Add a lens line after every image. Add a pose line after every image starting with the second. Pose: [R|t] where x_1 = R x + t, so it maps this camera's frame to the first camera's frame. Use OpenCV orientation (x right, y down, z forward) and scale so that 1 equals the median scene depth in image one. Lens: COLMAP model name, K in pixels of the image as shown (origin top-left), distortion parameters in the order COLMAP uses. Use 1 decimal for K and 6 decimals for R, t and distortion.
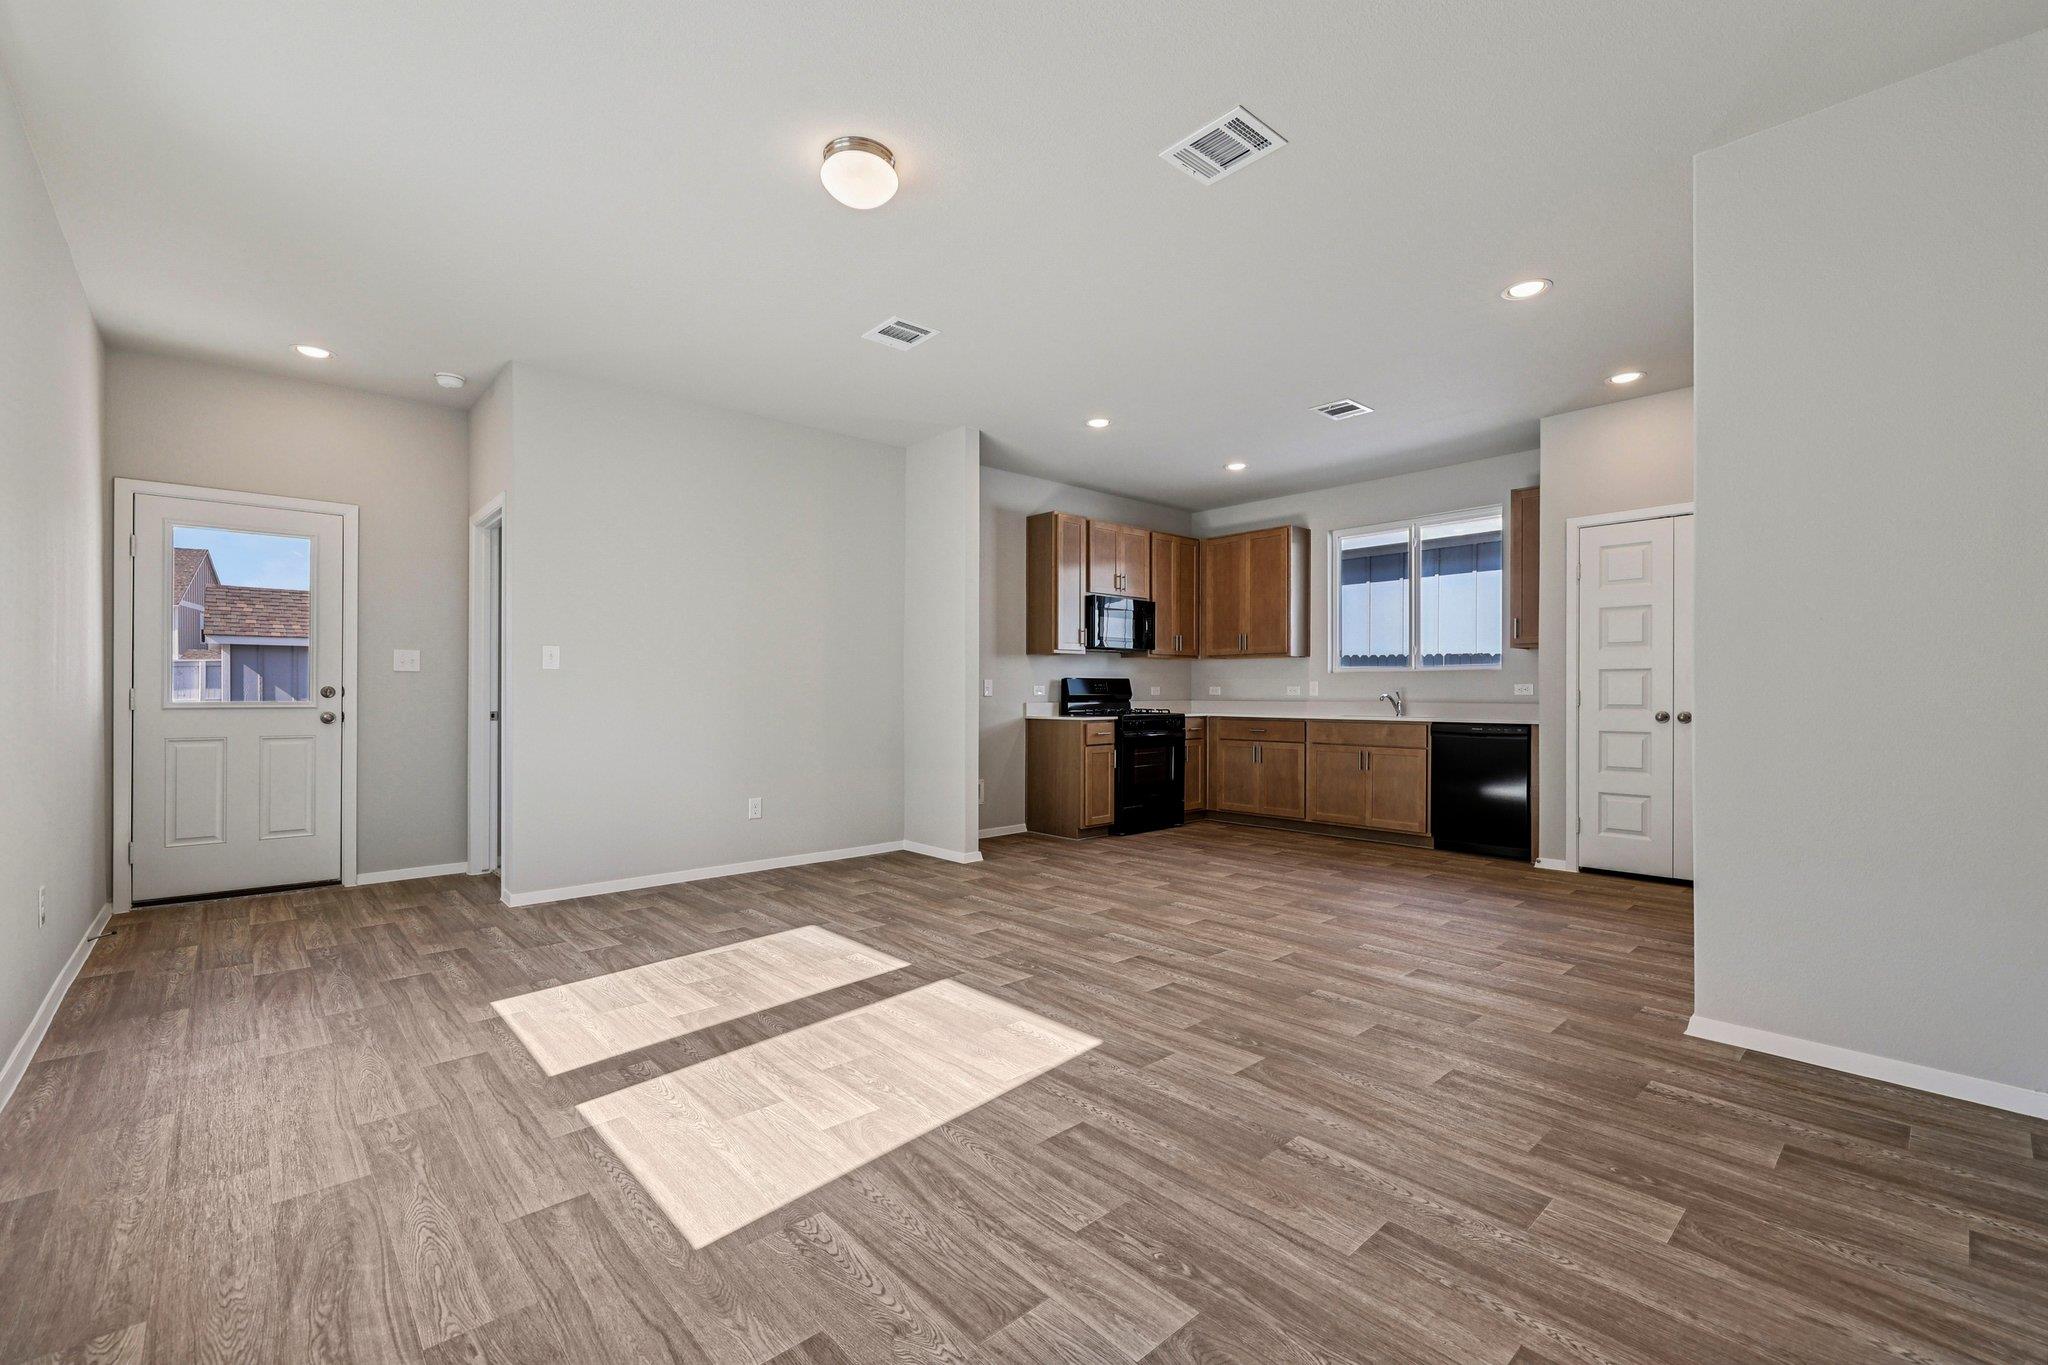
lens RADIAL K [[863.3, 0, 1028.2], [0, 863.3, 702.3], [0, 0, 1]] dist [-0.000775, 0.000399]
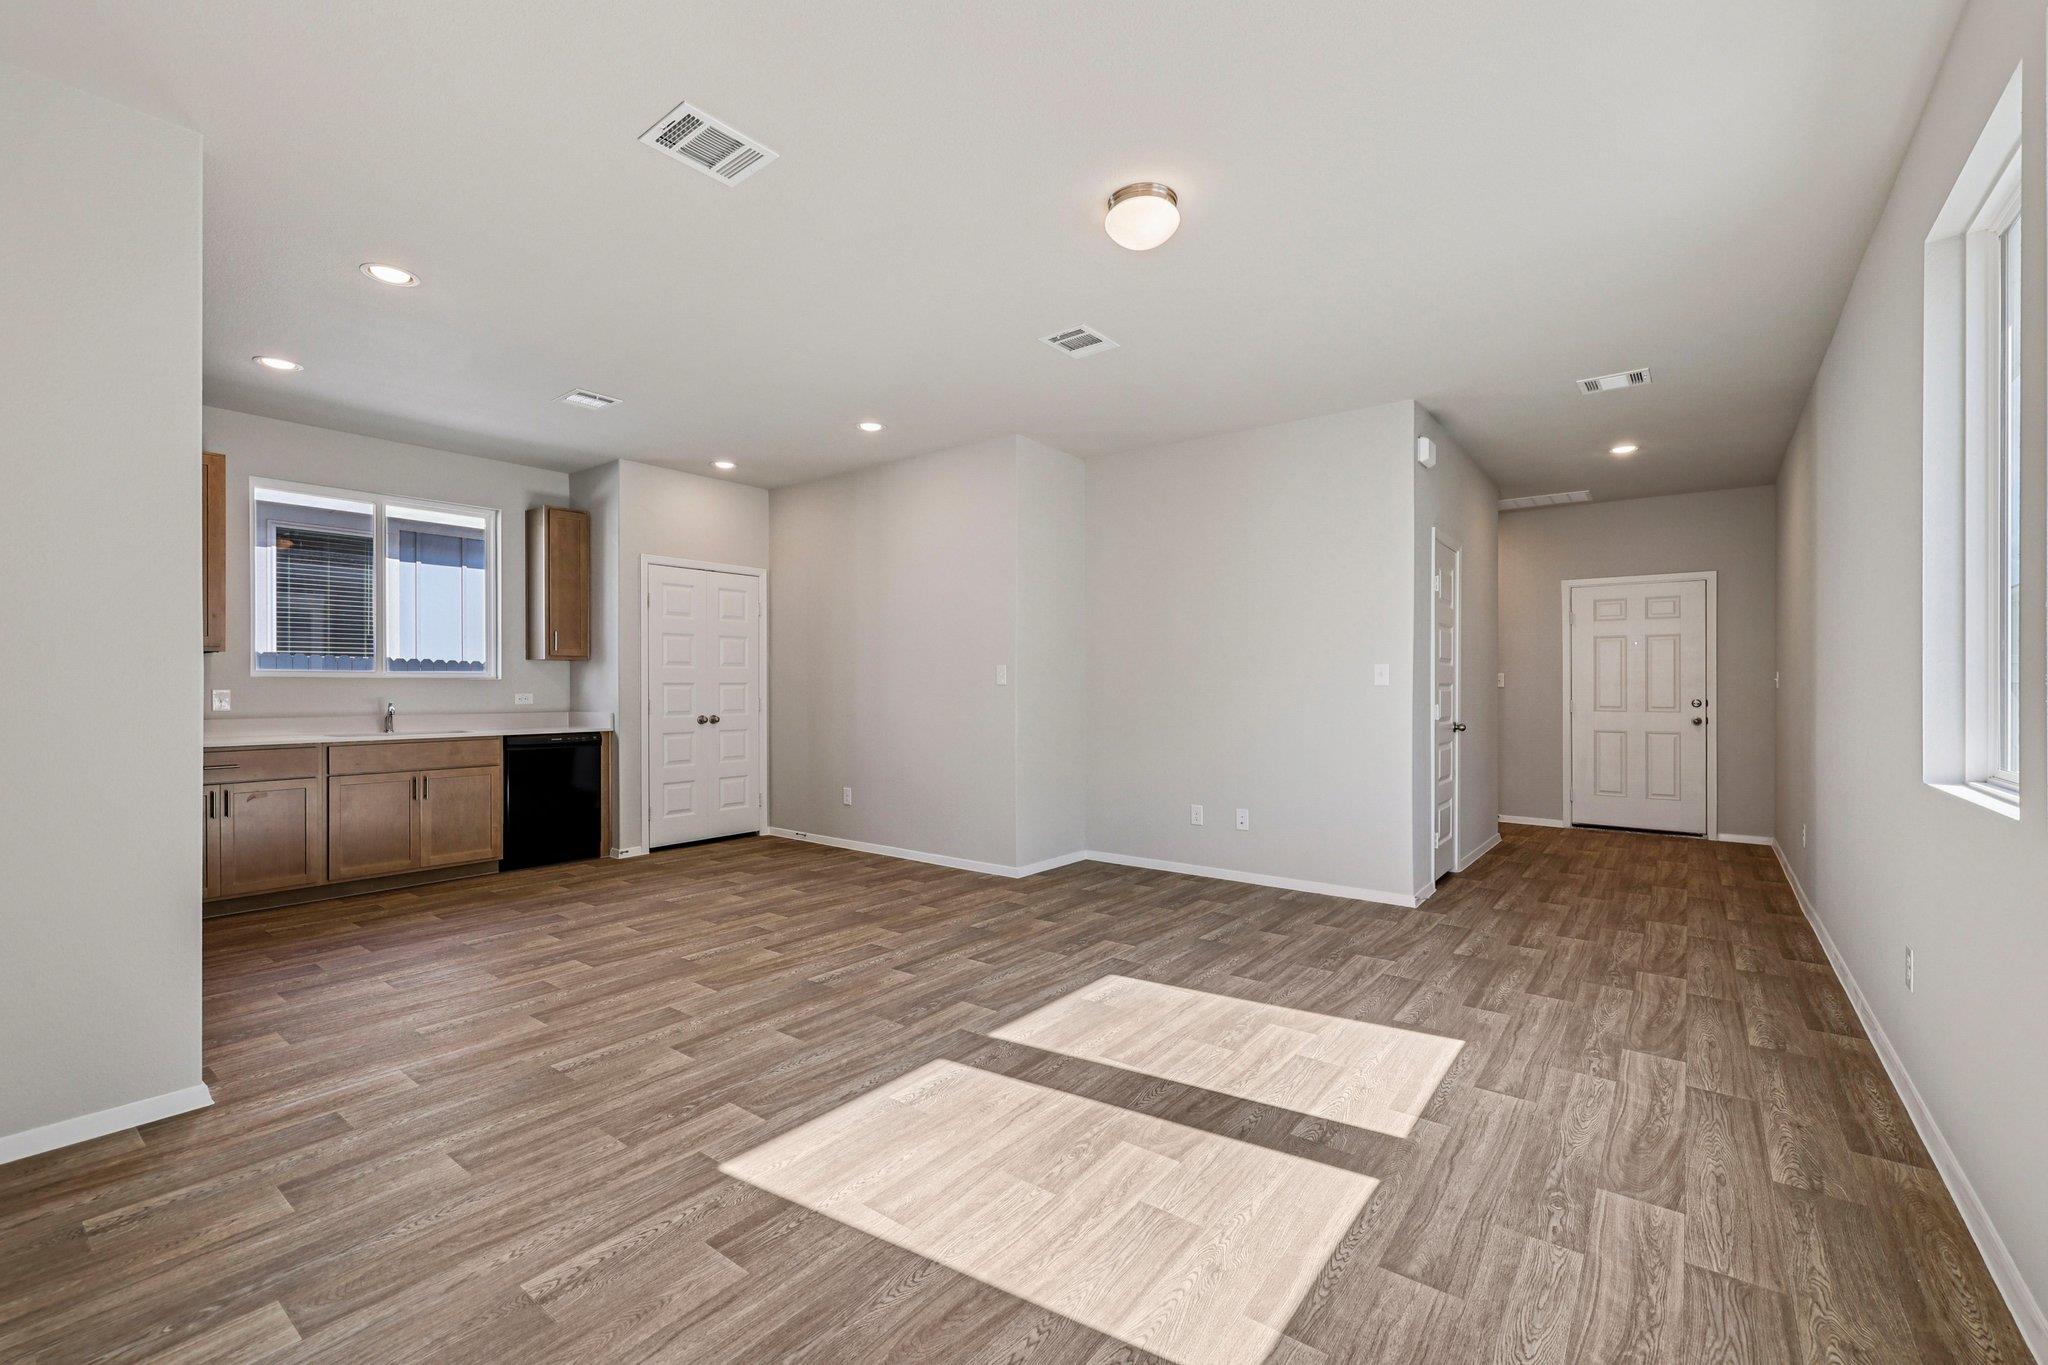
lens RADIAL K [[863.3, 0, 1026.1], [0, 863.3, 694.0], [0, 0, 1]] dist [-0.000775, 0.000399]
pose [[-0.169217, -0.009561, 0.985533, -0.570907], [0.009135, 0.999895, 0.011269, -0.028493], [-0.985537, 0.010910, -0.169111, 0.632216]]
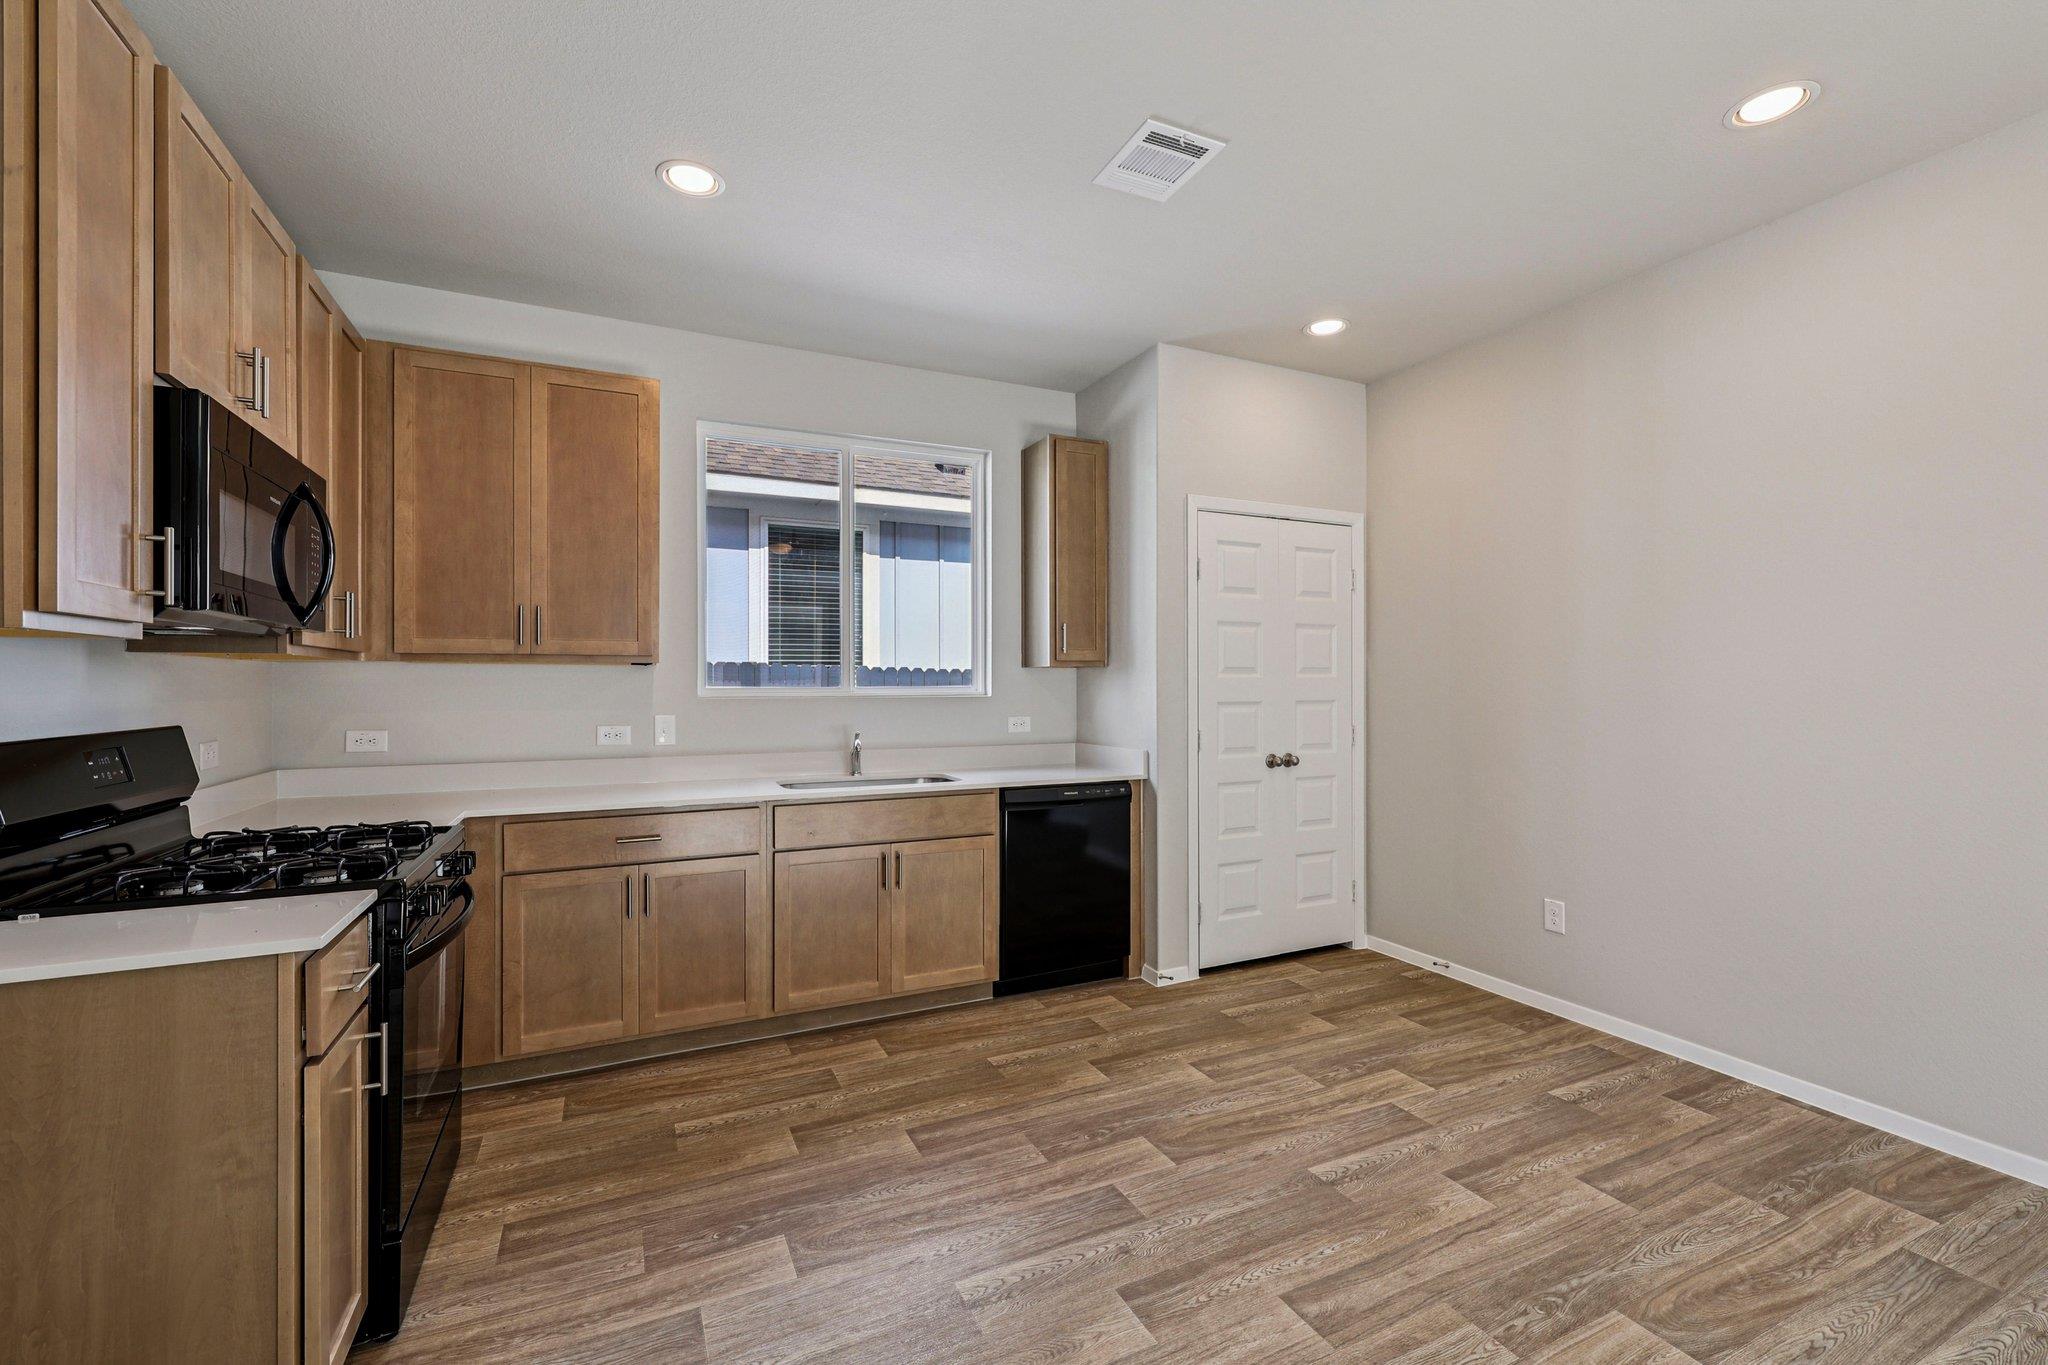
lens RADIAL K [[863.3, 0, 1030.4], [0, 863.3, 686.9], [0, 0, 1]] dist [-0.000775, 0.000399]
pose [[0.291567, -0.002975, 0.956546, -0.099783], [0.012878, 0.999917, -0.000815, -0.047898], [-0.956464, 0.012557, 0.291581, 0.846064]]
